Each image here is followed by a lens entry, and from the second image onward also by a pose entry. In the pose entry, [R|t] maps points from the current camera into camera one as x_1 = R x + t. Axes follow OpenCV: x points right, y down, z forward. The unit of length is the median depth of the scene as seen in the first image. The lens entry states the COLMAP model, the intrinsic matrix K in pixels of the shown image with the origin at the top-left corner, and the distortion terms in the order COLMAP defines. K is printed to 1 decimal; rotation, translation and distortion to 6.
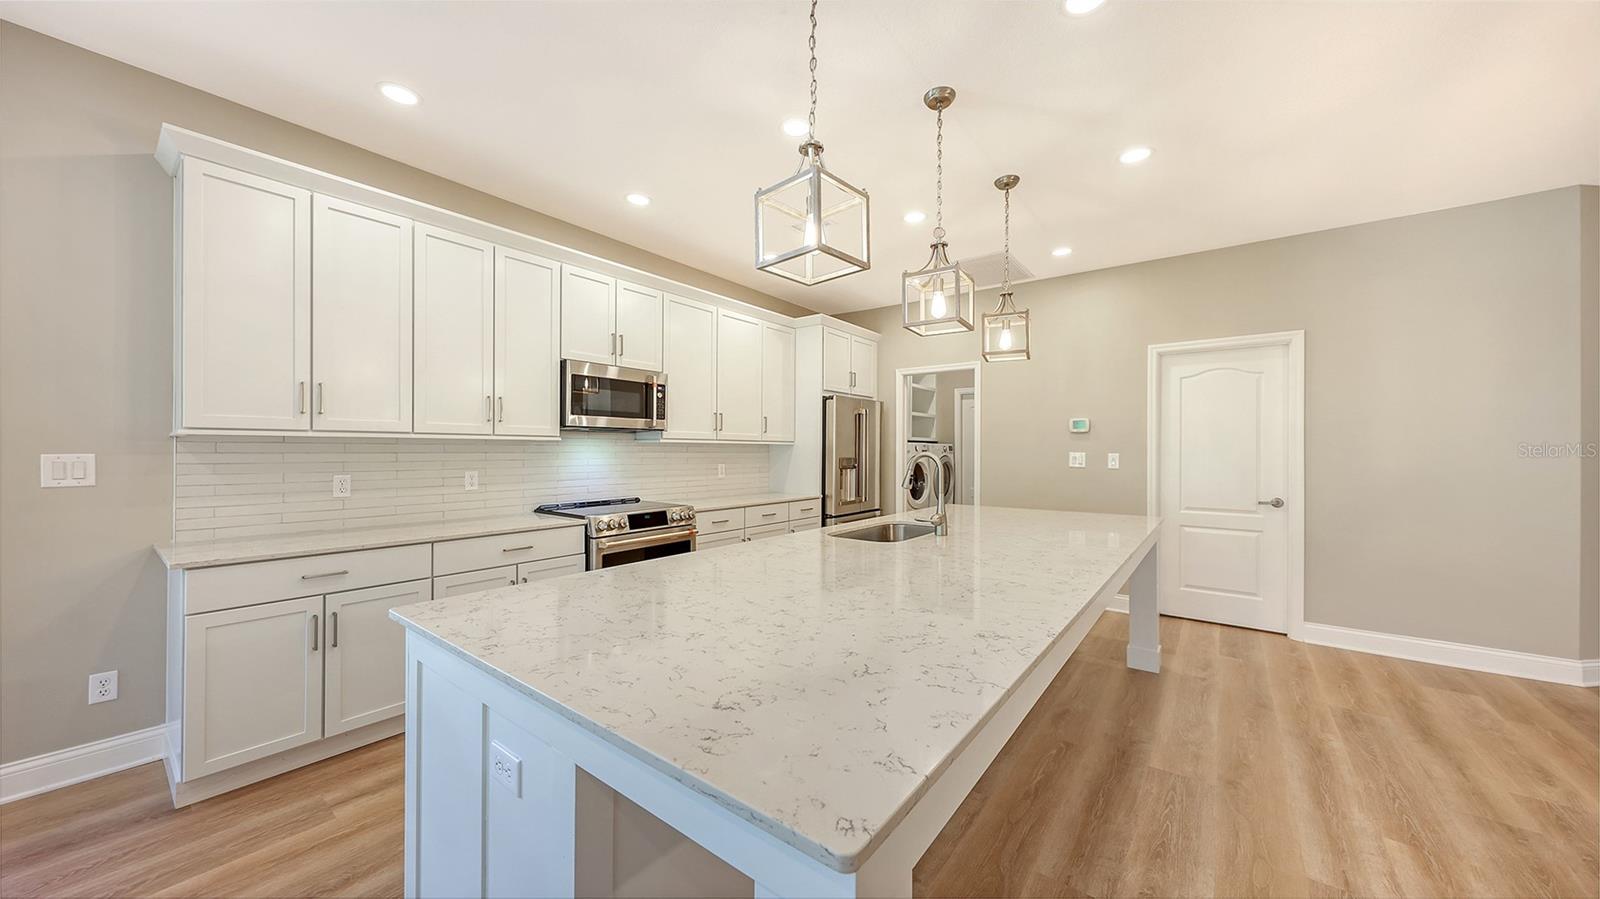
lens RADIAL K [[551.8, 0, 806.2], [0, 551.8, 440.4], [0, 0, 1]] dist [0.003019, -0.000940]
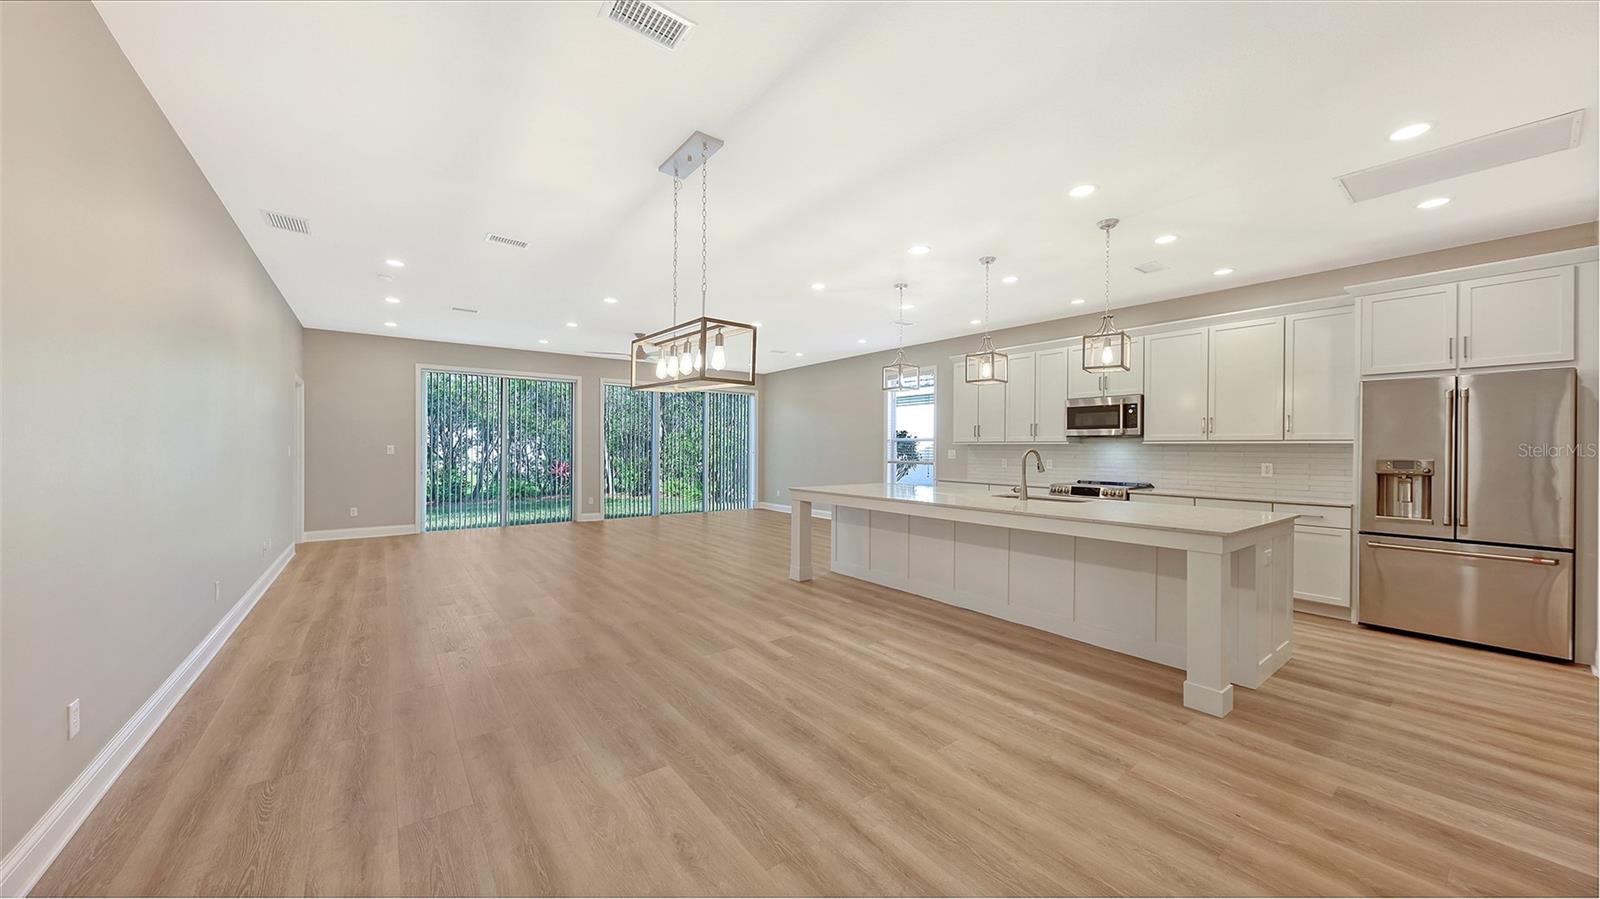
lens RADIAL K [[551.8, 0, 797.9], [0, 551.8, 453.3], [0, 0, 1]] dist [0.003019, -0.000940]
pose [[-0.270228, 0.003930, -0.962788, 1.384867], [0.012010, 0.999928, 0.000710, 0.016794], [0.962722, -0.011371, -0.270255, 0.557819]]
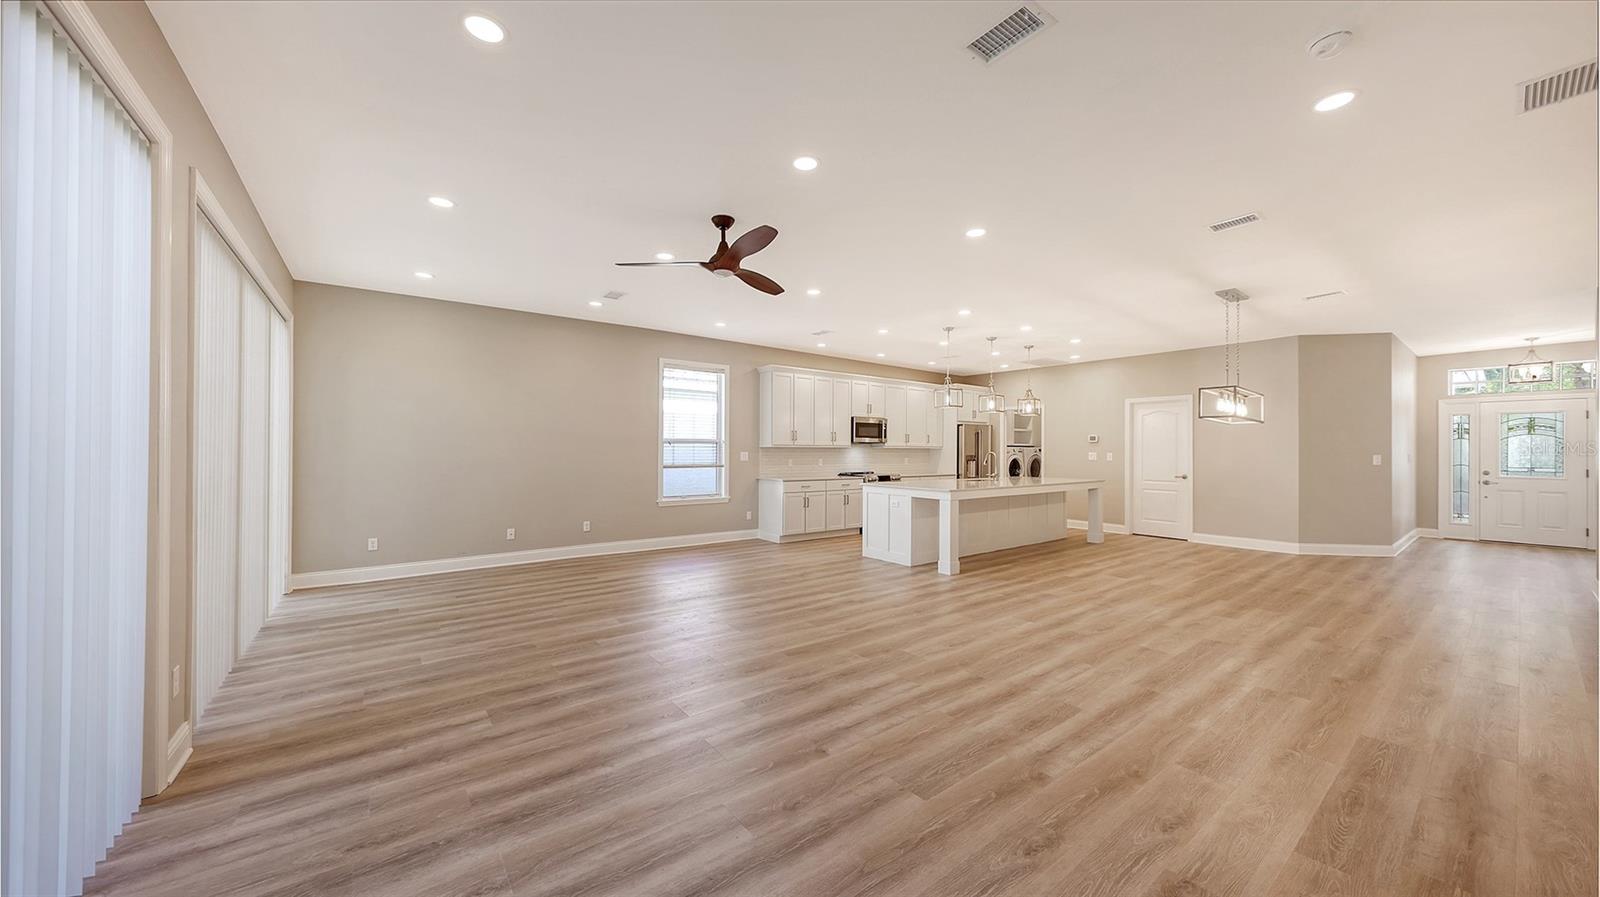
lens RADIAL K [[551.8, 0, 795.3], [0, 551.8, 452.2], [0, 0, 1]] dist [0.003019, -0.000940]
pose [[0.961442, 0.001551, -0.275003, 0.019833], [0.003931, 0.999804, 0.019385, -0.027091], [0.274979, -0.019718, 0.961248, -1.424098]]
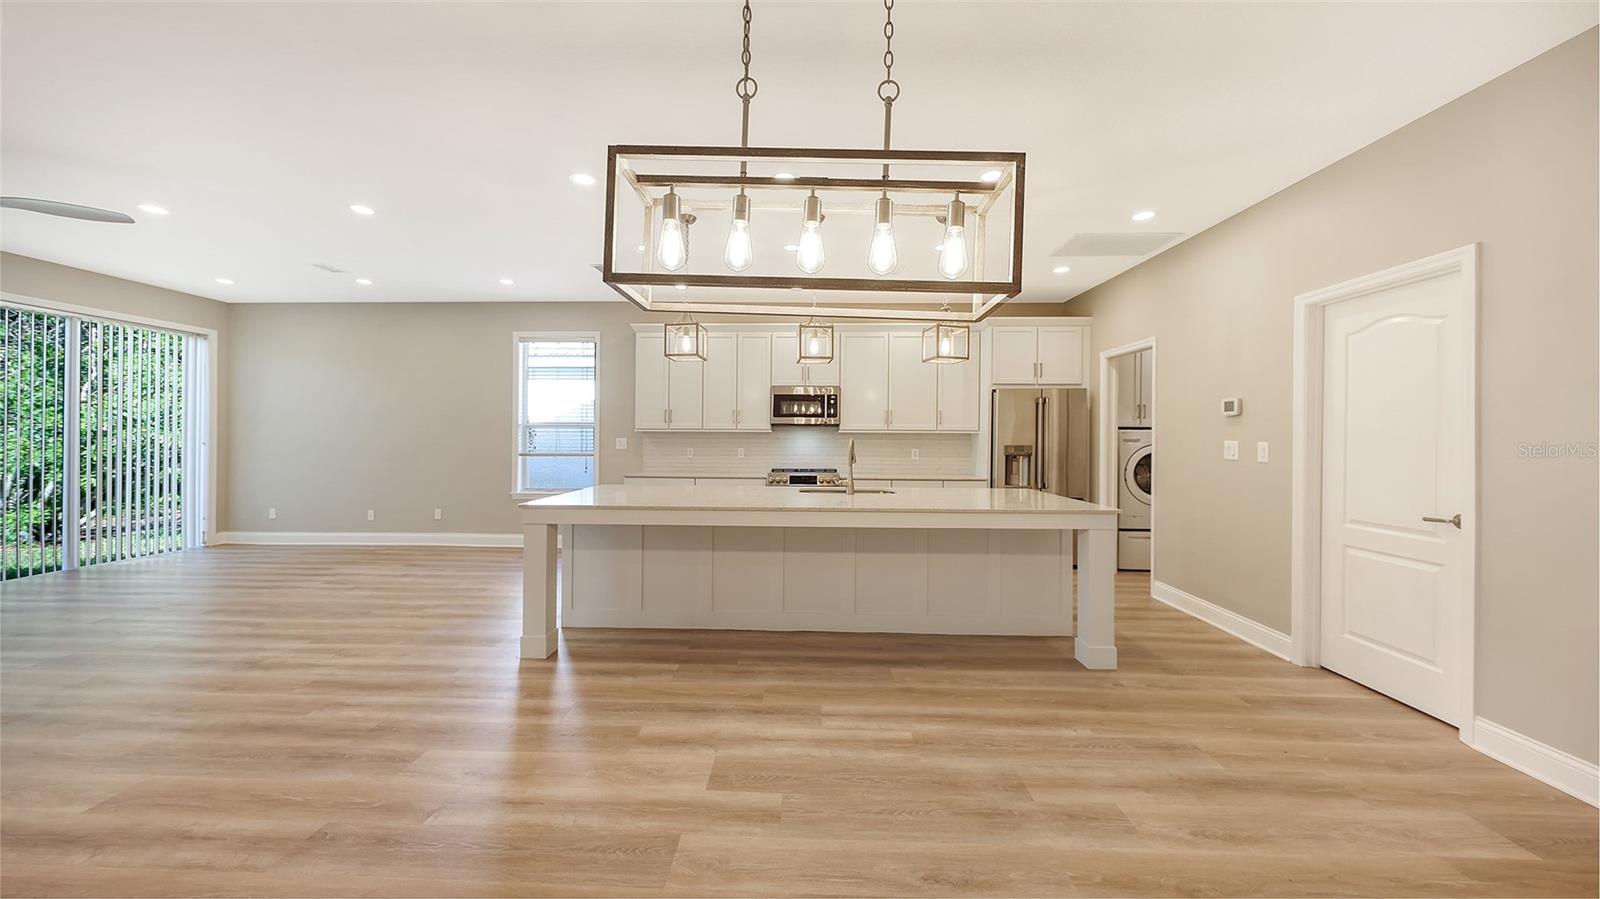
lens RADIAL K [[551.8, 0, 793.0], [0, 551.8, 454.6], [0, 0, 1]] dist [0.003019, -0.000940]
pose [[0.575881, 0.026253, -0.817112, 0.949238], [0.012788, 0.999073, 0.041112, 0.000088], [0.817433, -0.034125, 0.575012, 0.018134]]
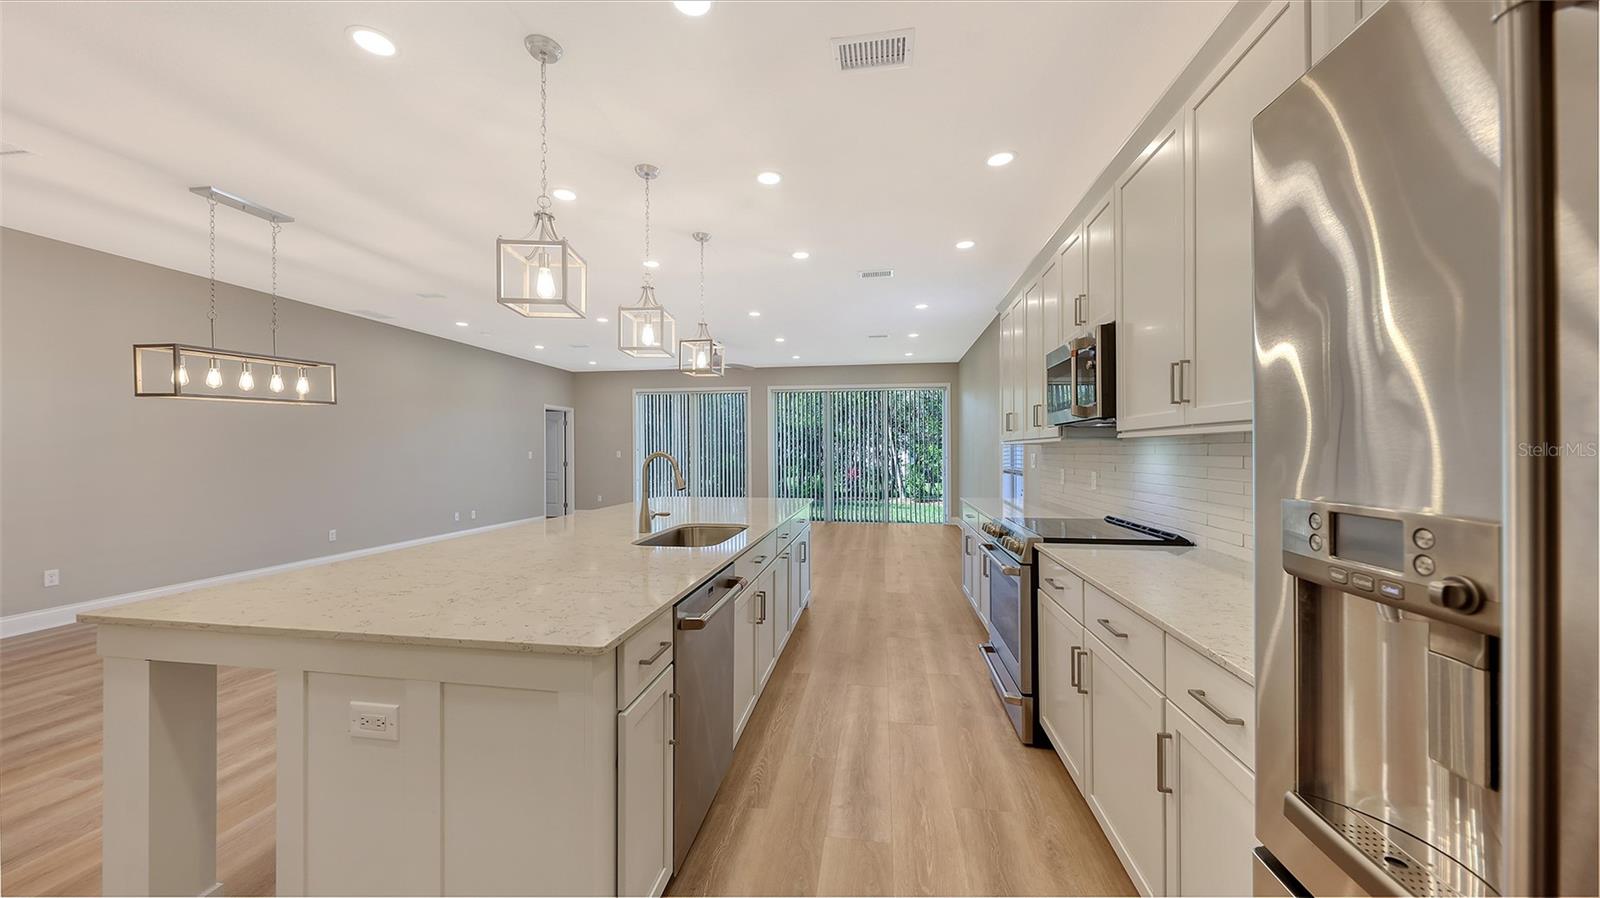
lens RADIAL K [[551.8, 0, 796.3], [0, 551.8, 452.7], [0, 0, 1]] dist [0.003019, -0.000940]
pose [[-0.880726, -0.003051, -0.473615, 0.335796], [0.005192, 0.999857, -0.016096, 0.027609], [0.473597, -0.016635, -0.880585, 1.421021]]
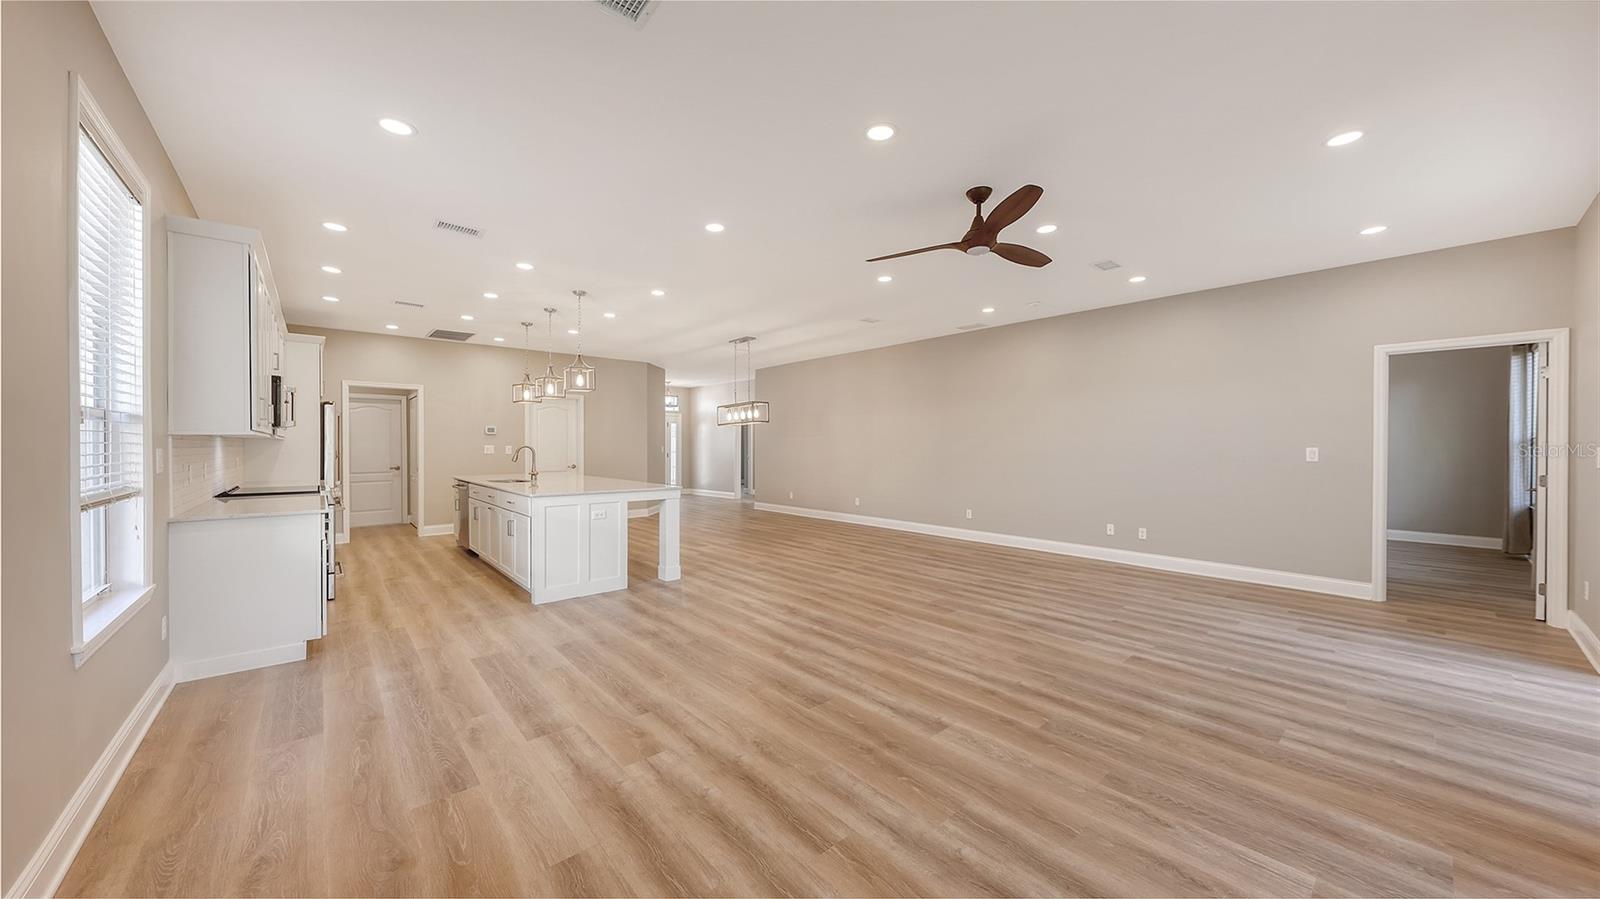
lens RADIAL K [[551.8, 0, 802.4], [0, 551.8, 443.2], [0, 0, 1]] dist [0.003019, -0.000940]
pose [[0.204374, -0.001420, 0.978892, -1.288847], [-0.016894, 0.999845, 0.004978, -0.015842], [-0.978747, -0.017555, 0.204318, -0.444649]]
